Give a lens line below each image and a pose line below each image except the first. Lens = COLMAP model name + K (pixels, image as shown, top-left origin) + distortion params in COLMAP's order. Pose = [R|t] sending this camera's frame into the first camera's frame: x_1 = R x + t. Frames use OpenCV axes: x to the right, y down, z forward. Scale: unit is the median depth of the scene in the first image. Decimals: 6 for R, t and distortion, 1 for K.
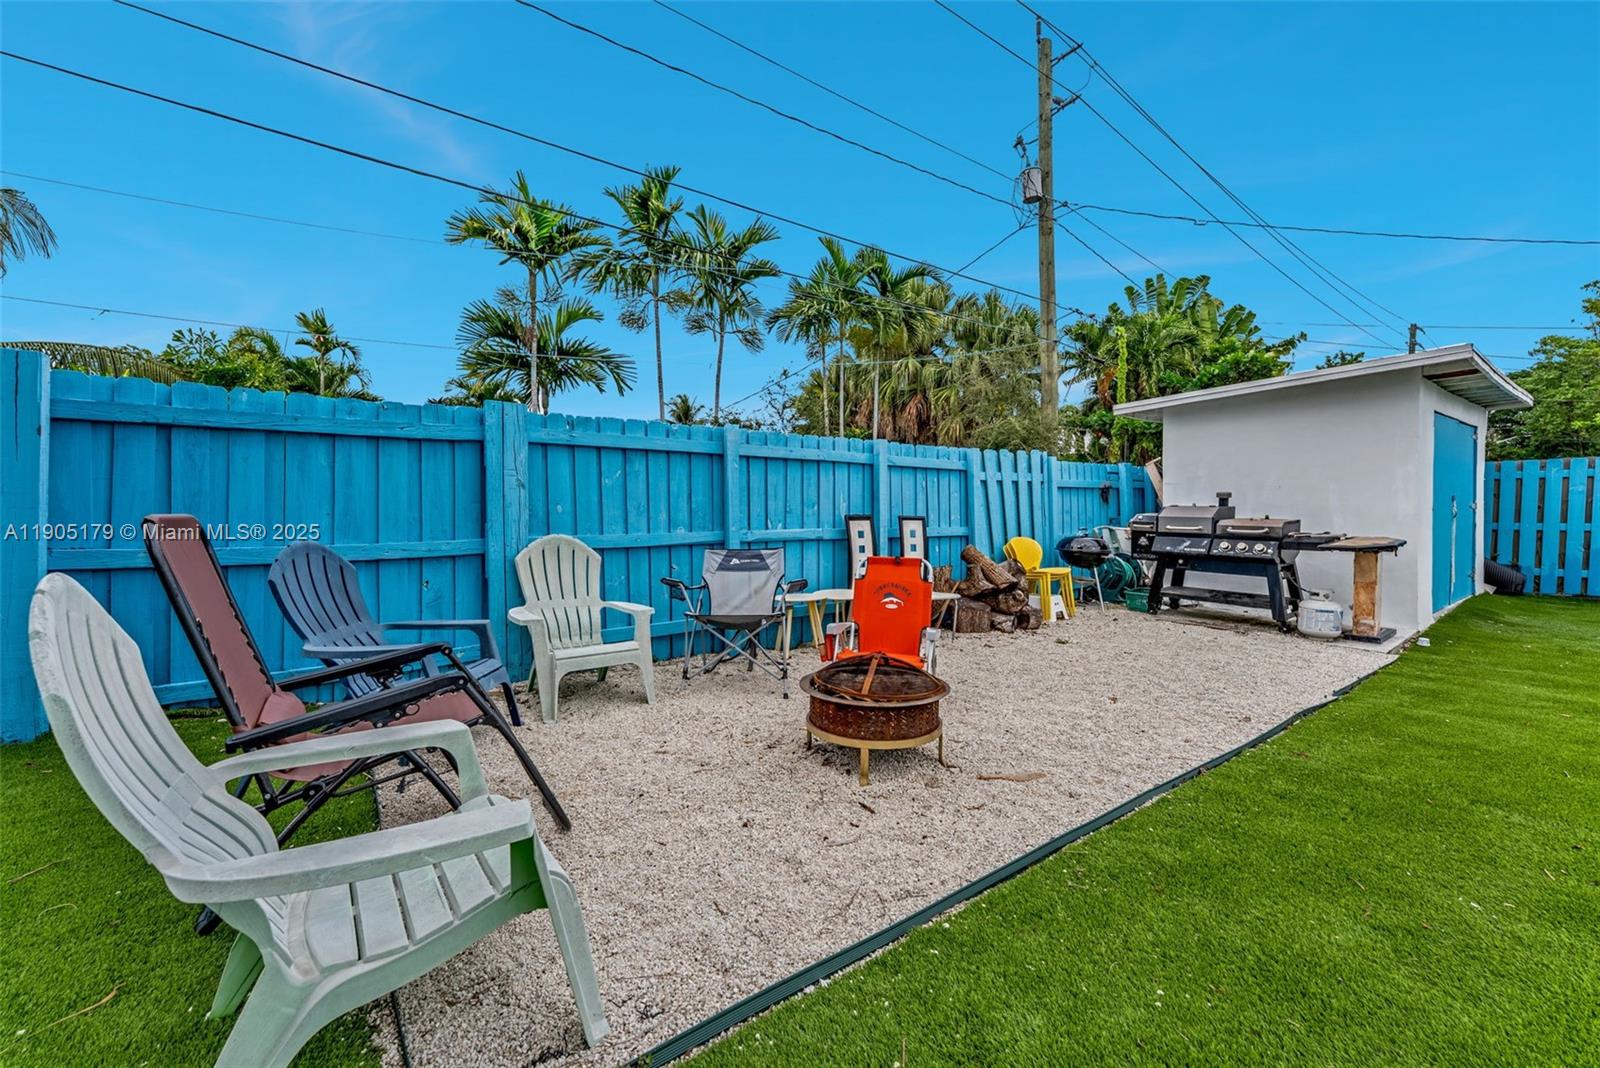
lens RADIAL K [[639.8, 0, 800.8], [0, 639.8, 532.0], [0, 0, 1]] dist [0.001324, 0.000483]
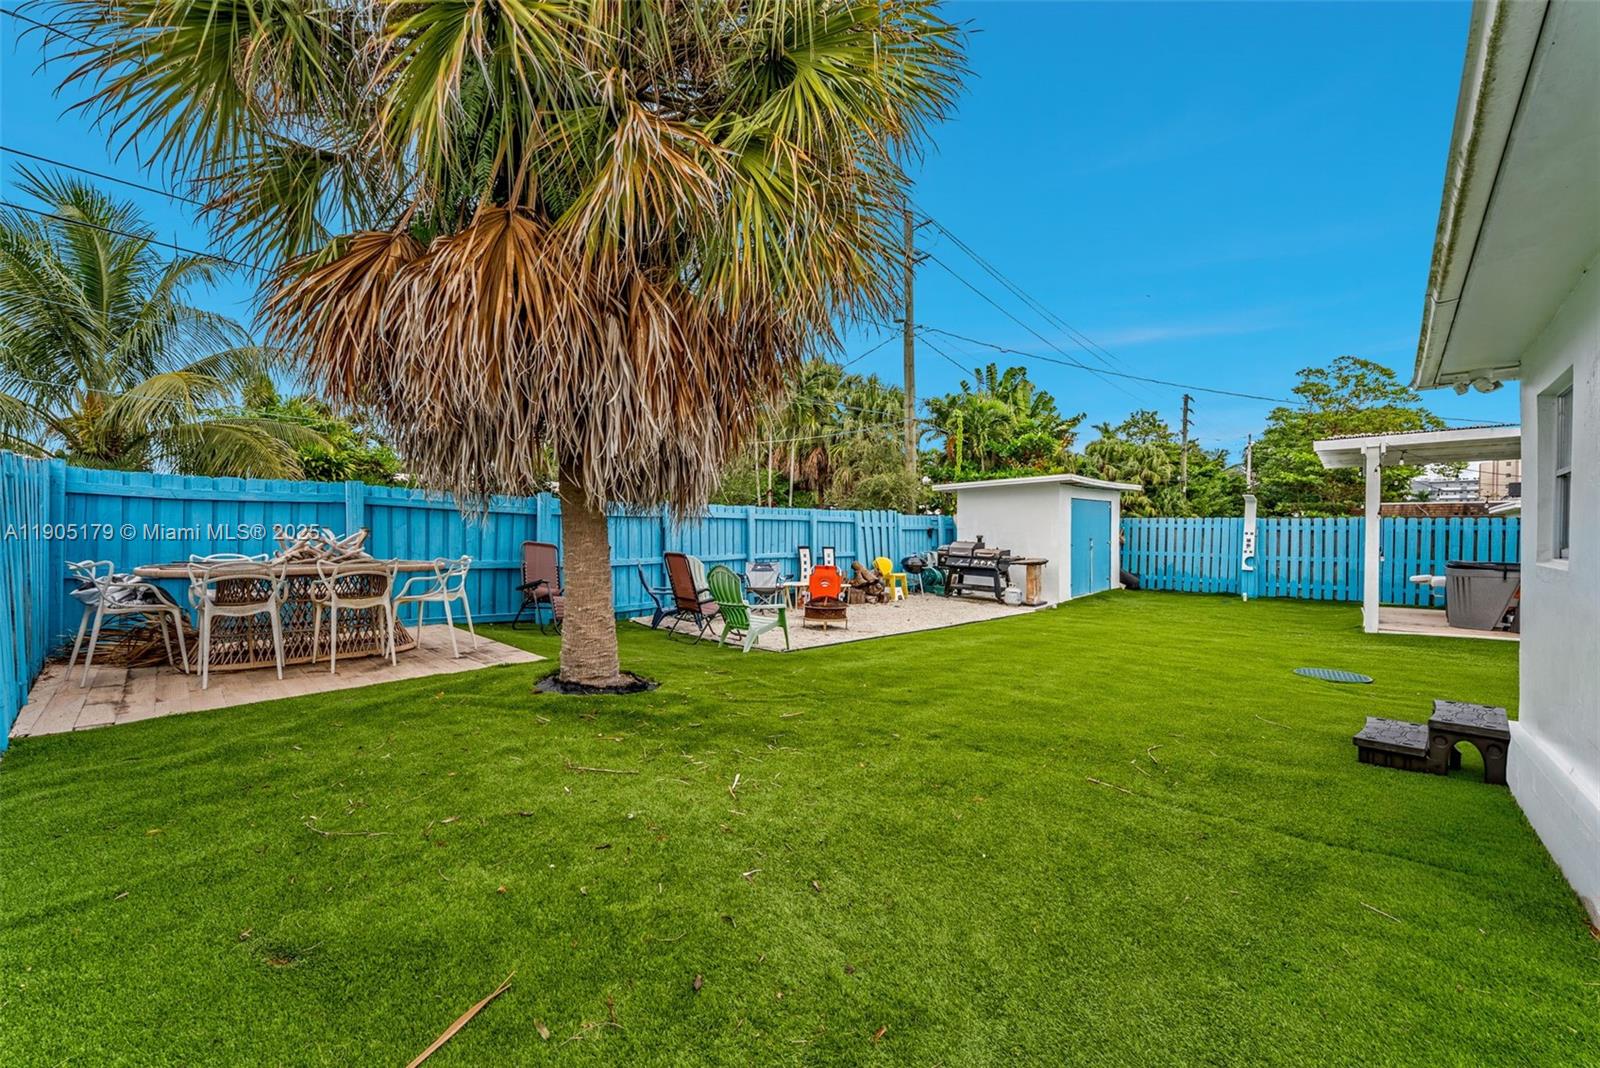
lens RADIAL K [[639.8, 0, 803.8], [0, 639.8, 543.9], [0, 0, 1]] dist [0.001324, 0.000483]
pose [[0.984033, 0.010905, 0.177653, -0.218760], [-0.009772, 0.999926, -0.007252, -0.014935], [-0.177719, 0.005400, 0.984067, -0.817445]]
